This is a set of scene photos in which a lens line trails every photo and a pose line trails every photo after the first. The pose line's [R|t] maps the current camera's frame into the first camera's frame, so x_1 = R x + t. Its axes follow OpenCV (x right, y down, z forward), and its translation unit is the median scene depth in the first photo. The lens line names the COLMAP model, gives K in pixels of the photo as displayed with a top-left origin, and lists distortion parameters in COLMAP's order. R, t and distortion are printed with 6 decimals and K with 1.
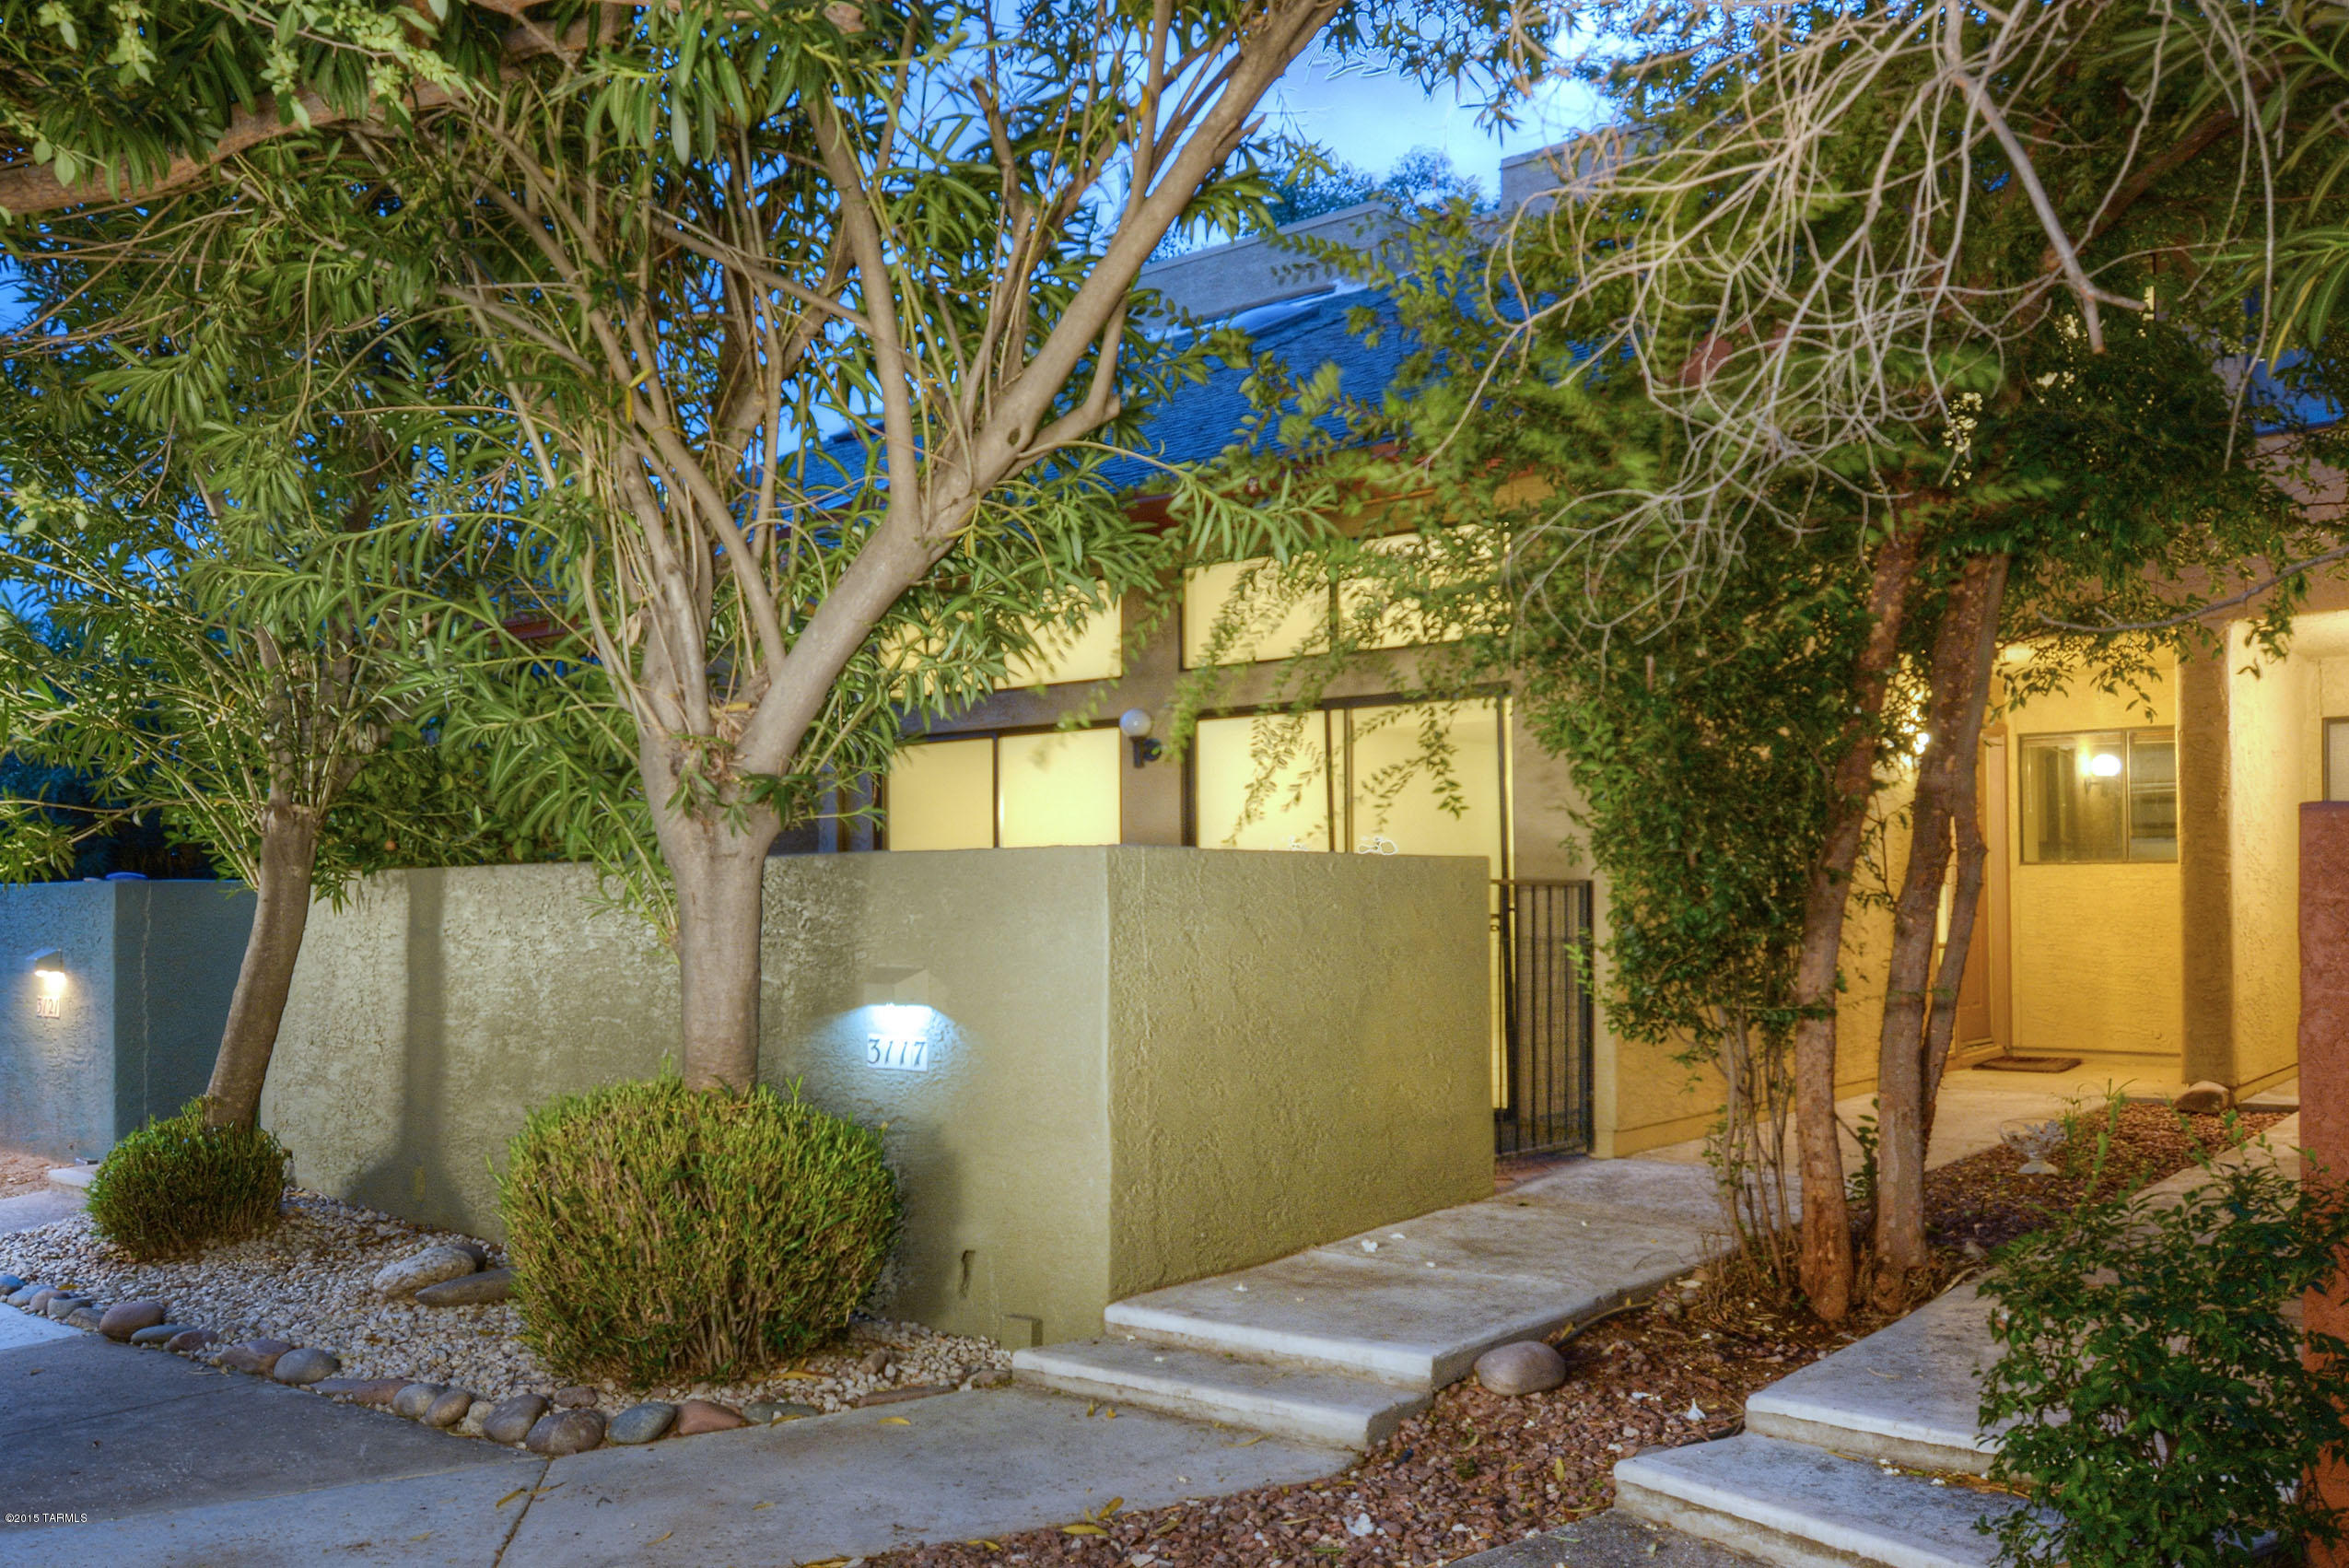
lens RADIAL K [[1474.5, 0, 1174.5], [0, 1474.5, 784.0], [0, 0, 1]] dist [0.004179, 0.000692]
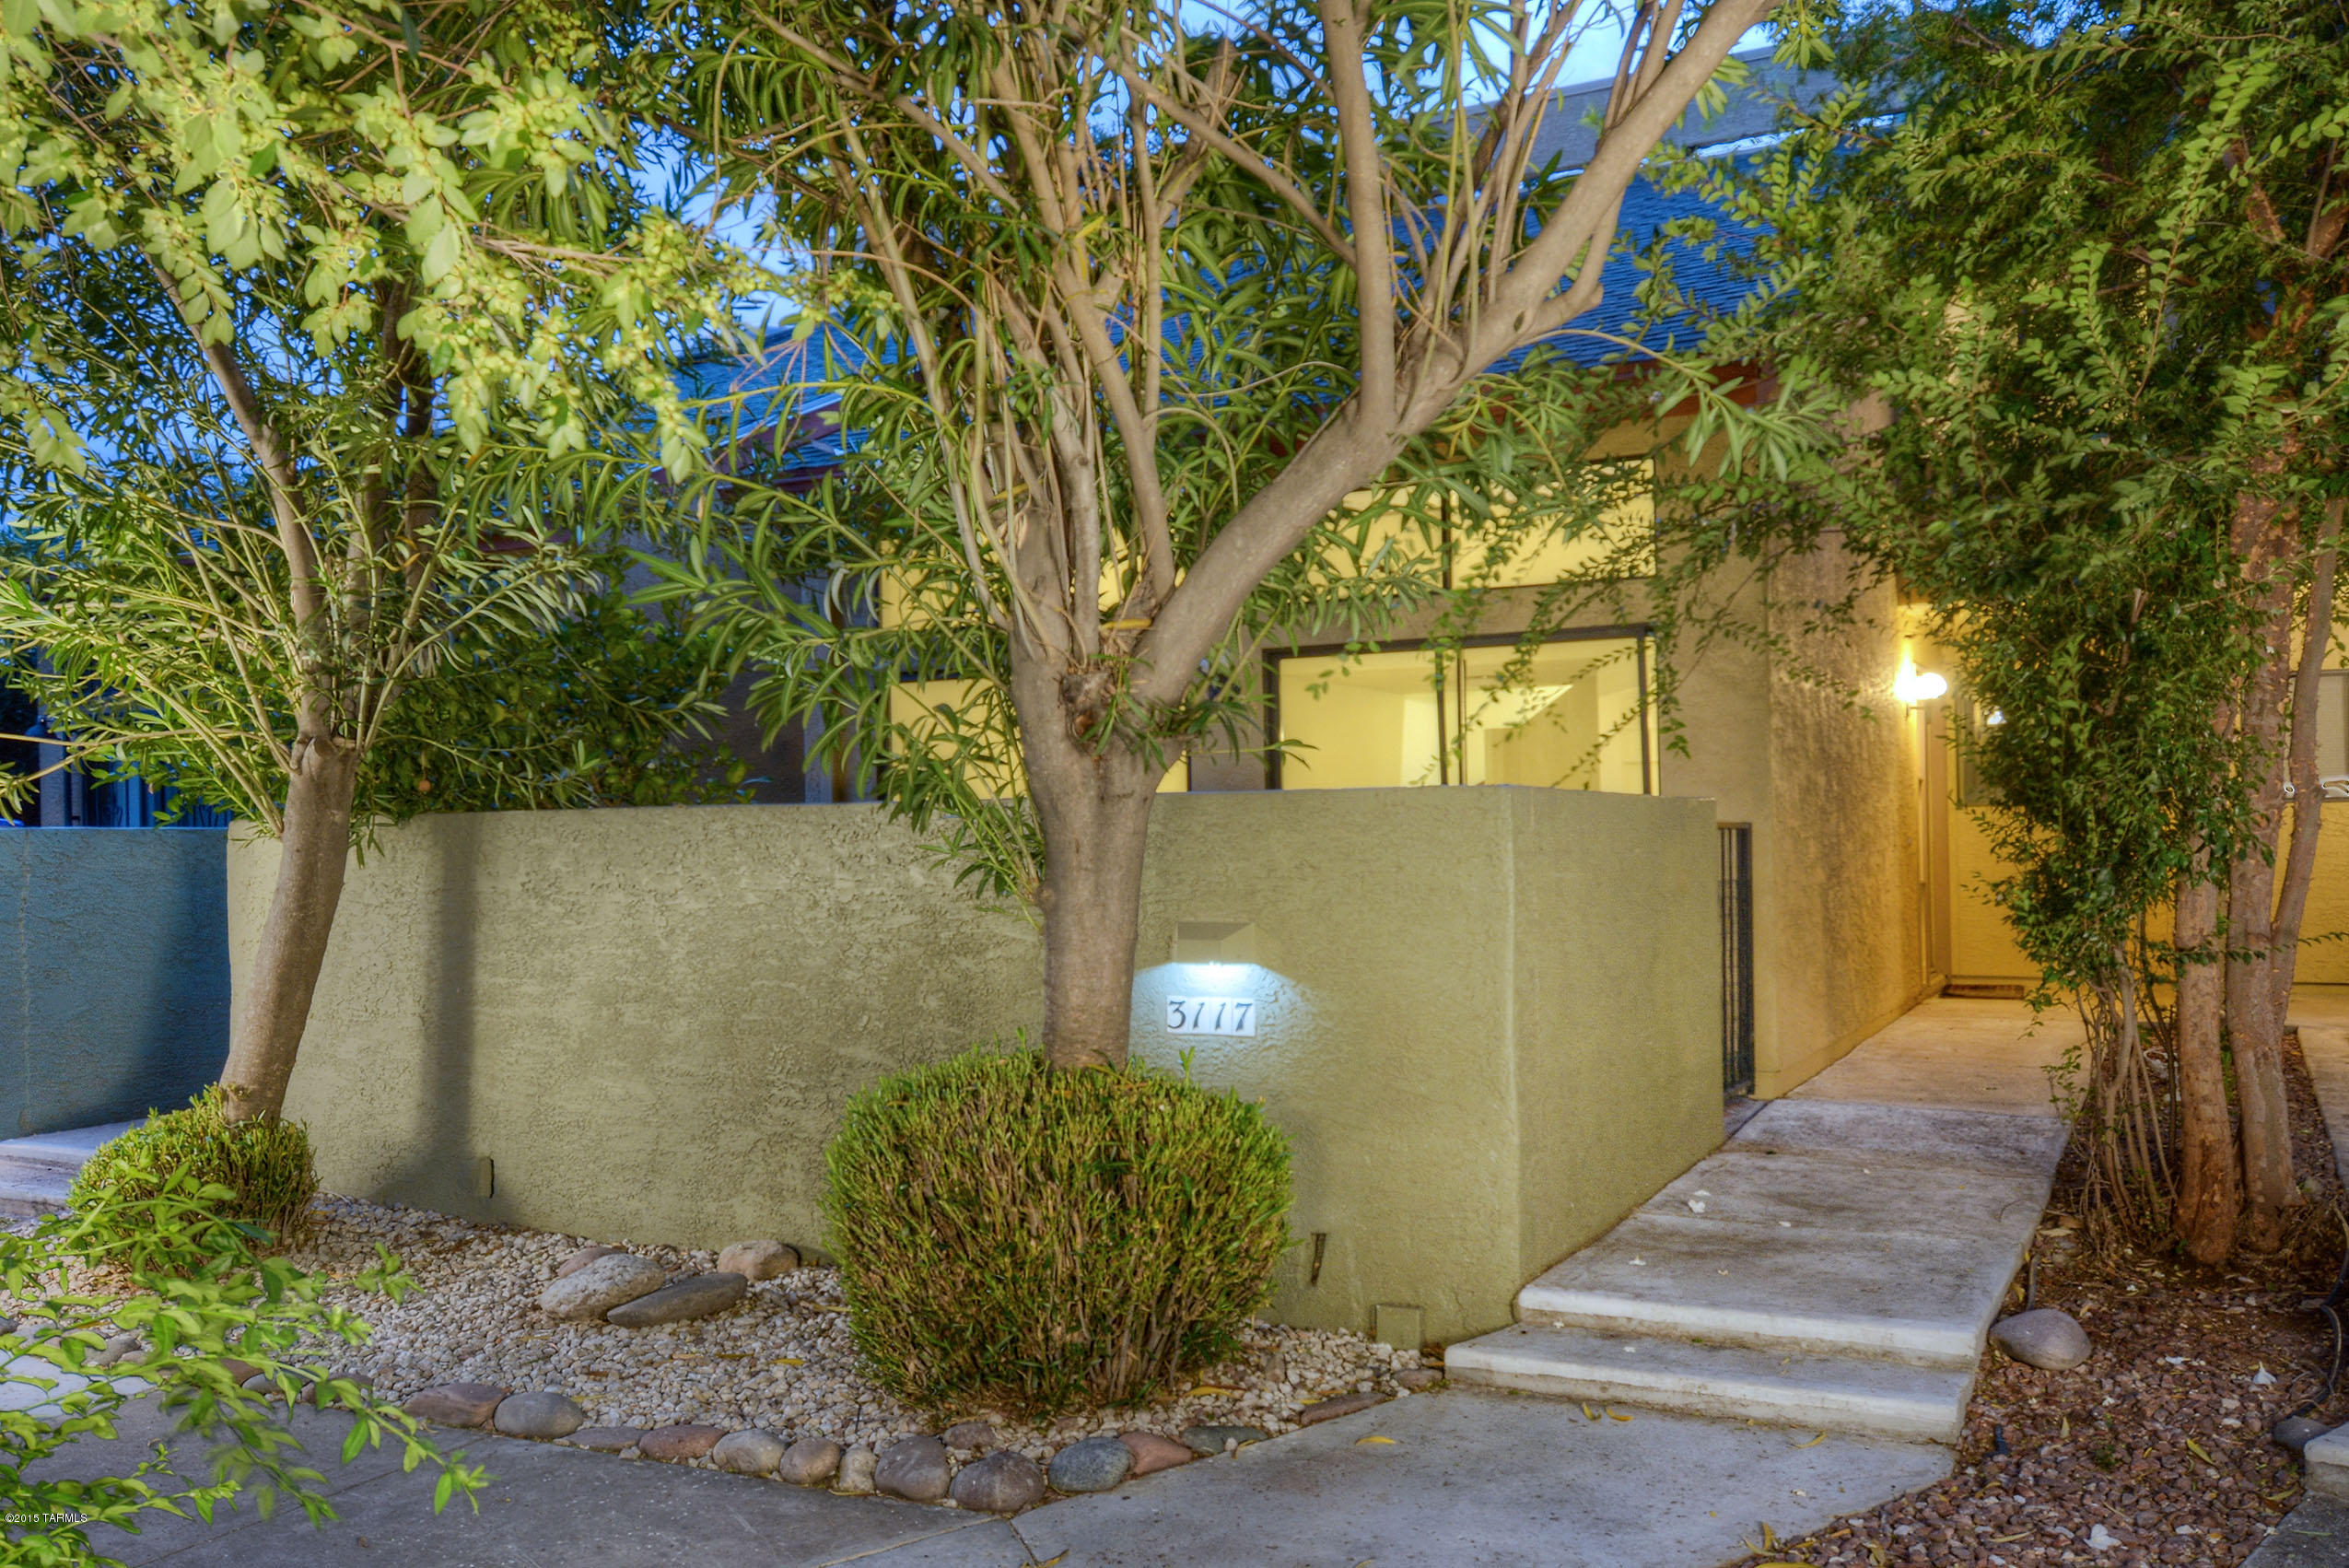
lens RADIAL K [[1431.1, 0, 1174.8], [0, 1431.1, 743.8], [0, 0, 1]] dist [0.001611, -0.000498]
pose [[0.985865, 0.006882, 0.167398, -0.406253], [-0.007939, 0.999953, 0.005643, 0.013875], [-0.167351, -0.006892, 0.985873, 0.168806]]
